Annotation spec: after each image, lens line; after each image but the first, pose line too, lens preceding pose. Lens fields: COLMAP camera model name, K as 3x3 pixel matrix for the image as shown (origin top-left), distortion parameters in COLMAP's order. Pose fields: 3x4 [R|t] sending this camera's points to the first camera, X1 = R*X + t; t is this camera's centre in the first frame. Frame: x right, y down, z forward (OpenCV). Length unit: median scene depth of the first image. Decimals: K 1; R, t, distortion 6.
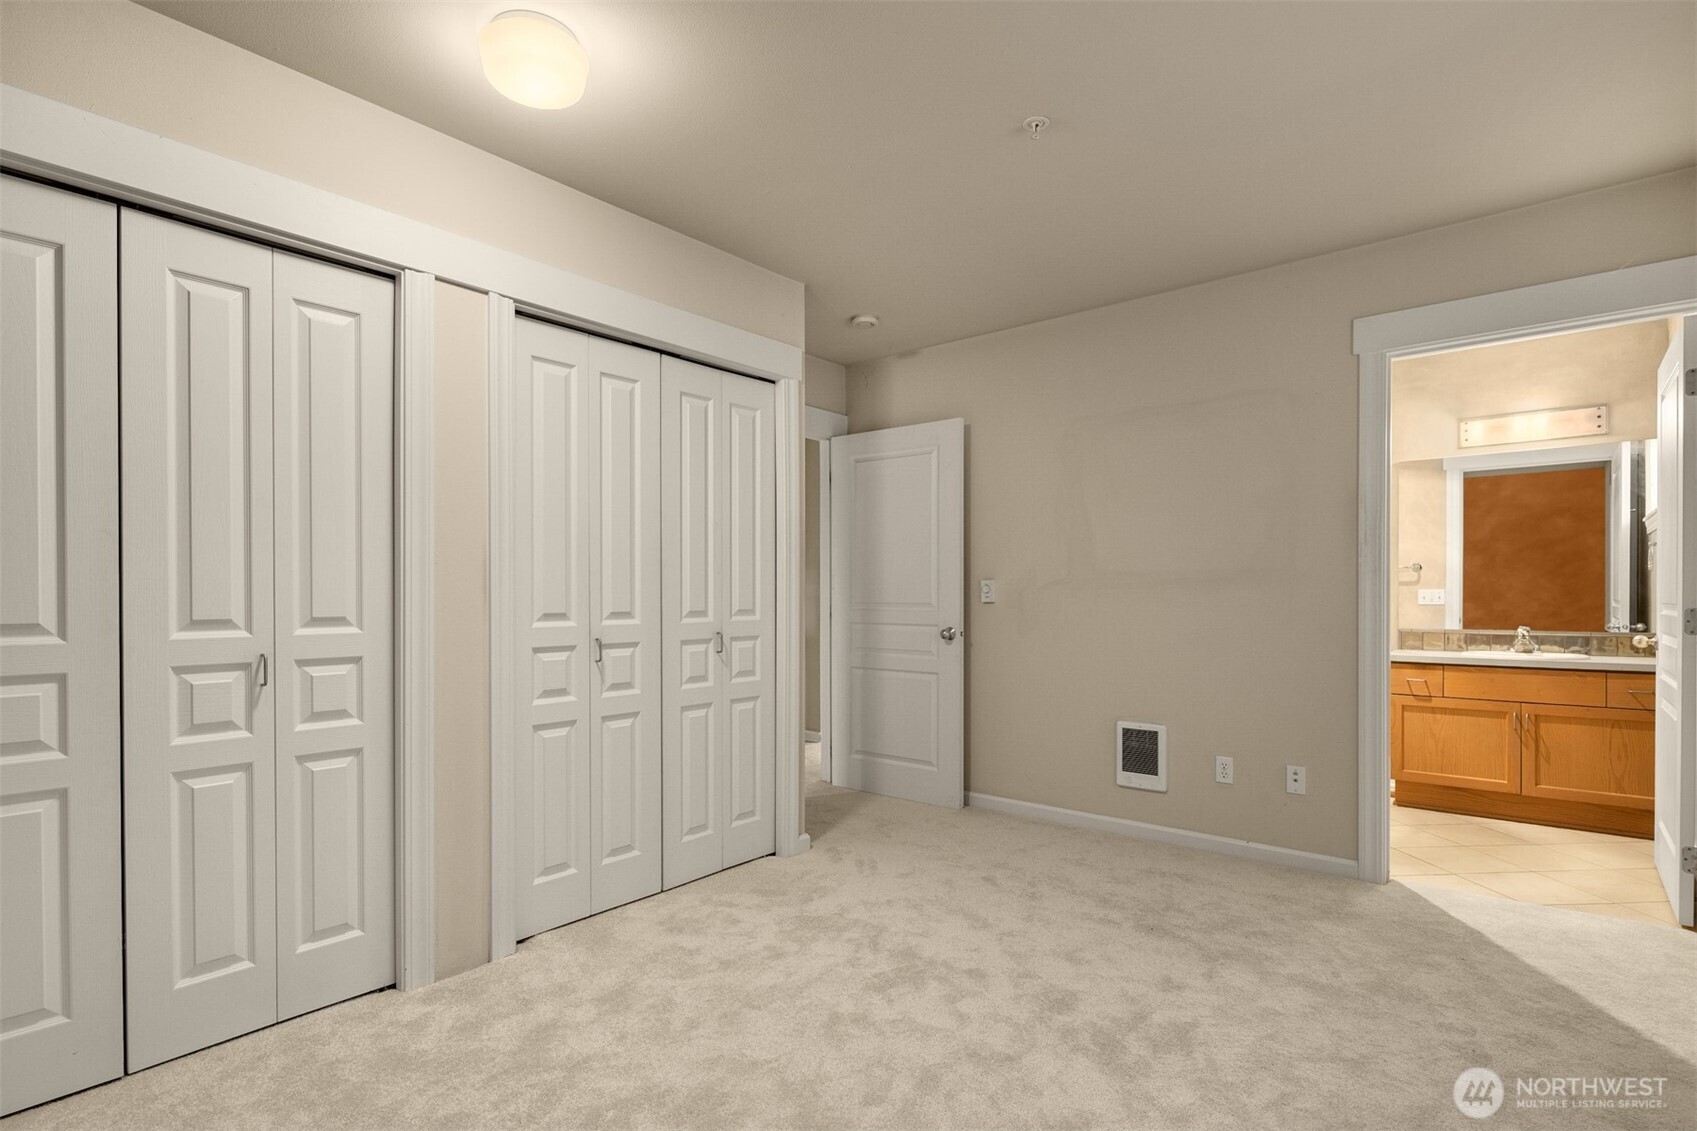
lens RADIAL K [[825.3, 0, 846.4], [0, 825.3, 582.9], [0, 0, 1]] dist [0.005688, -0.003947]
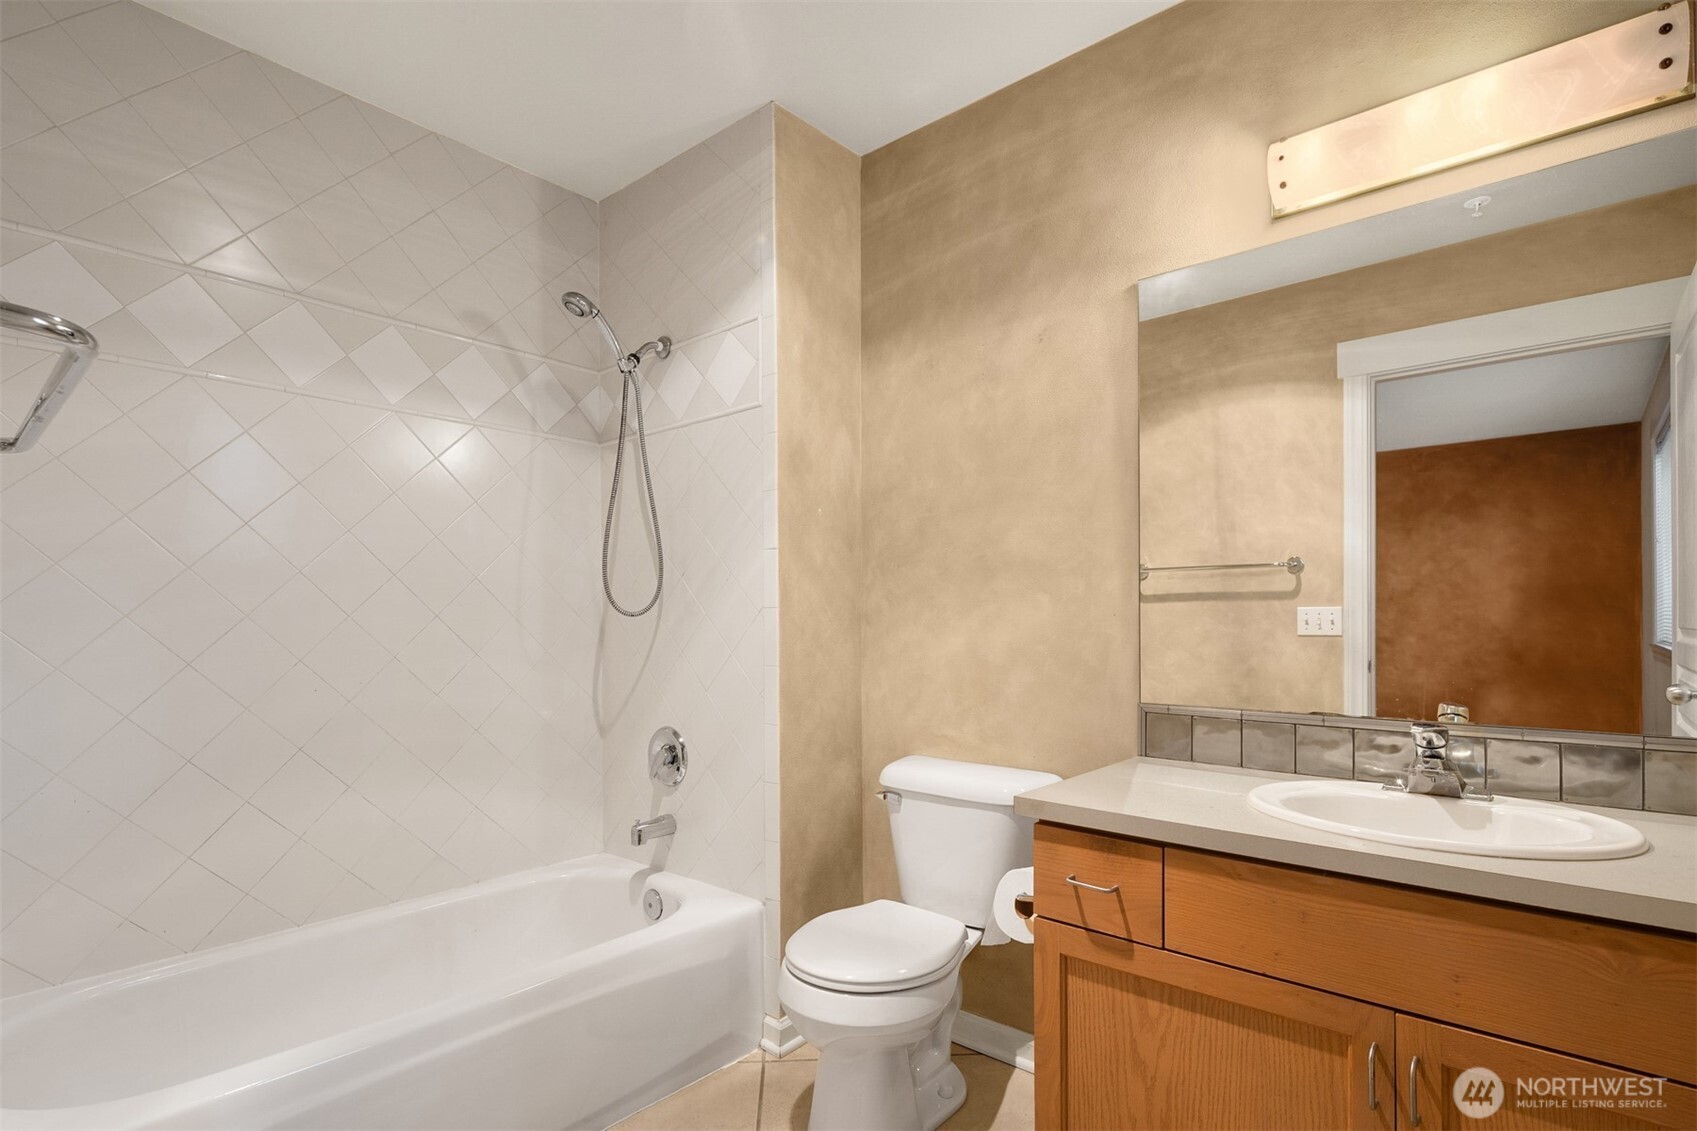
lens RADIAL K [[825.3, 0, 857.1], [0, 825.3, 601.6], [0, 0, 1]] dist [0.005688, -0.003947]
pose [[0.999995, -0.000371, -0.003218, 0.600109], [0.000363, 0.999997, -0.002603, 0.008554], [0.003219, 0.002601, 0.999991, 0.680730]]
